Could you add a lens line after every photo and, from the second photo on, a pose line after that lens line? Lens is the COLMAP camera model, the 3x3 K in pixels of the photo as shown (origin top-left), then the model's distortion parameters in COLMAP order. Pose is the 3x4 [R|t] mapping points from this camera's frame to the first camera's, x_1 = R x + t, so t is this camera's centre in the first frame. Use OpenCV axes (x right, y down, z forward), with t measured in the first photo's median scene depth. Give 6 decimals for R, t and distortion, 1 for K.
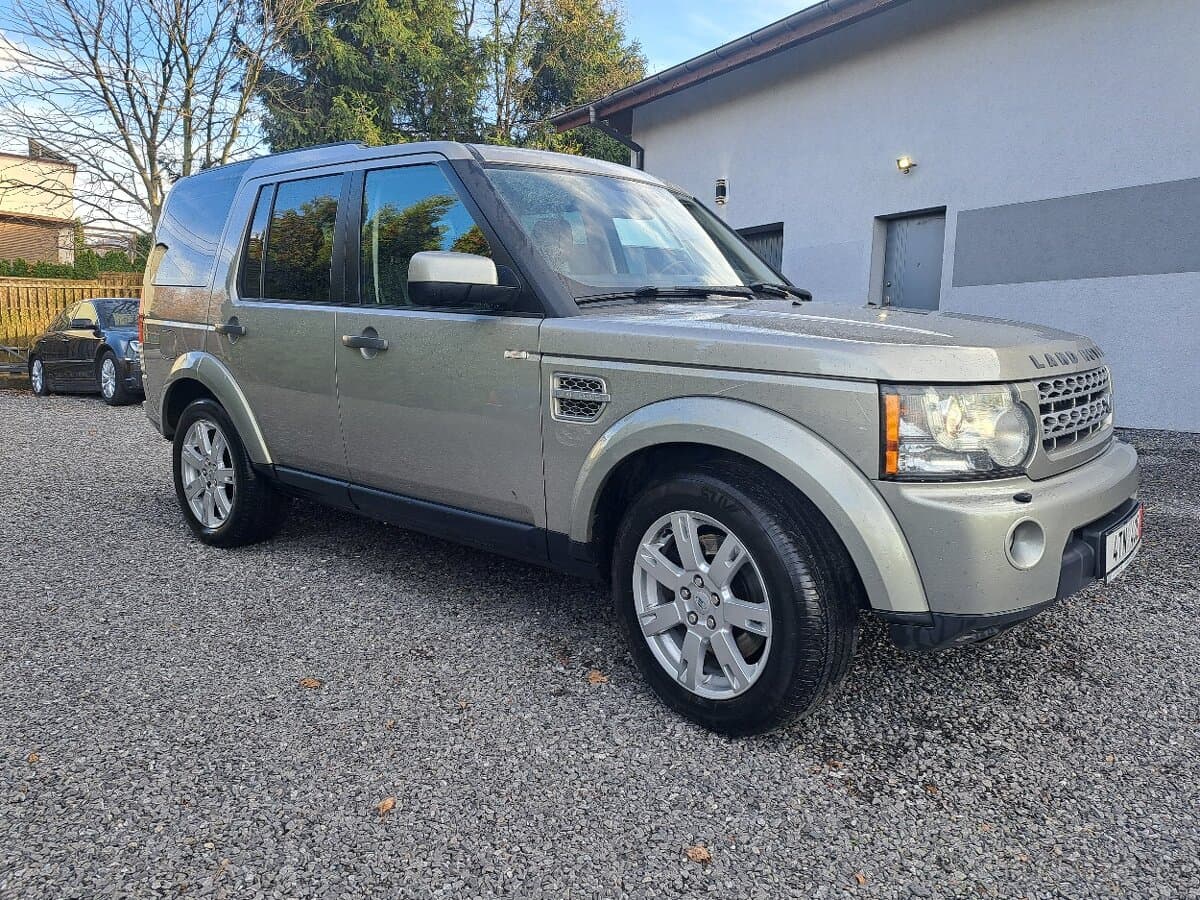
lens RADIAL K [[874.1, 0, 611.4], [0, 874.1, 453.9], [0, 0, 1]] dist [0.052430, -0.037662]
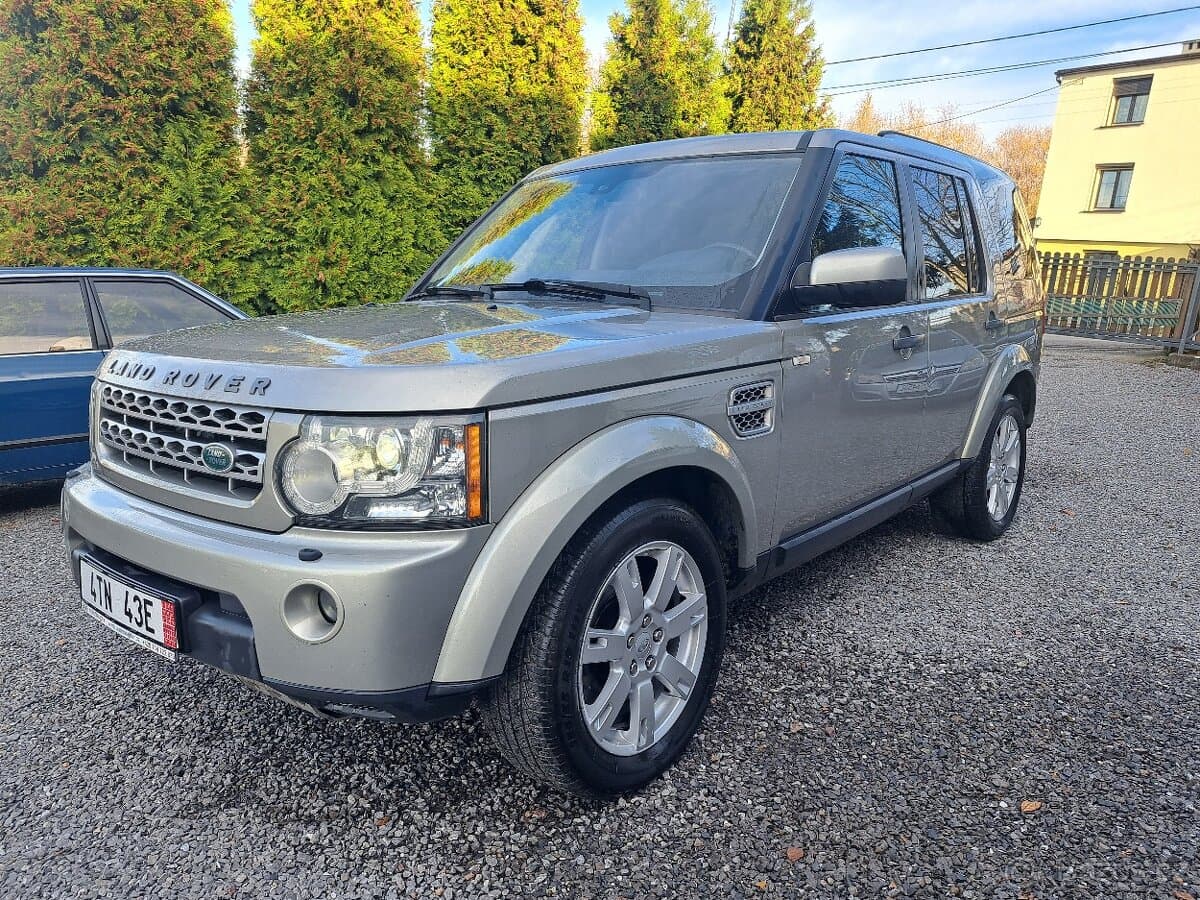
lens RADIAL K [[868.9, 0, 602.7], [0, 868.9, 465.9], [0, 0, 1]] dist [0.046818, -0.035668]
pose [[-0.033496, 0.194430, -0.980344, 1.196719], [-0.154233, 0.968139, 0.197279, -0.227381], [0.987467, 0.157810, -0.002441, 1.273889]]
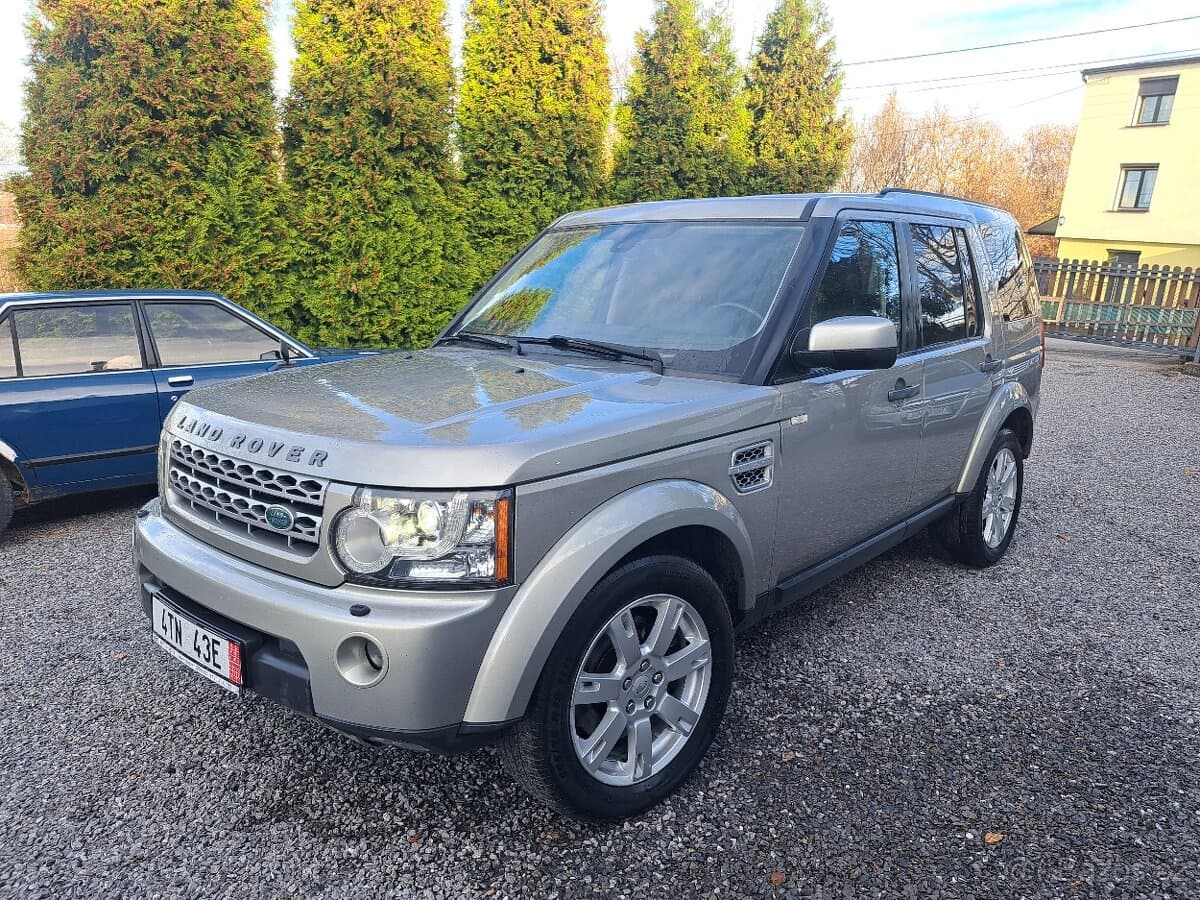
lens RADIAL K [[865.5, 0, 607.2], [0, 865.5, 454.1], [0, 0, 1]] dist [0.053009, -0.048148]
pose [[-0.054729, 0.197100, -0.978855, 1.268064], [-0.165878, 0.964907, 0.203566, -0.314213], [0.984626, 0.173511, -0.020114, 1.270193]]
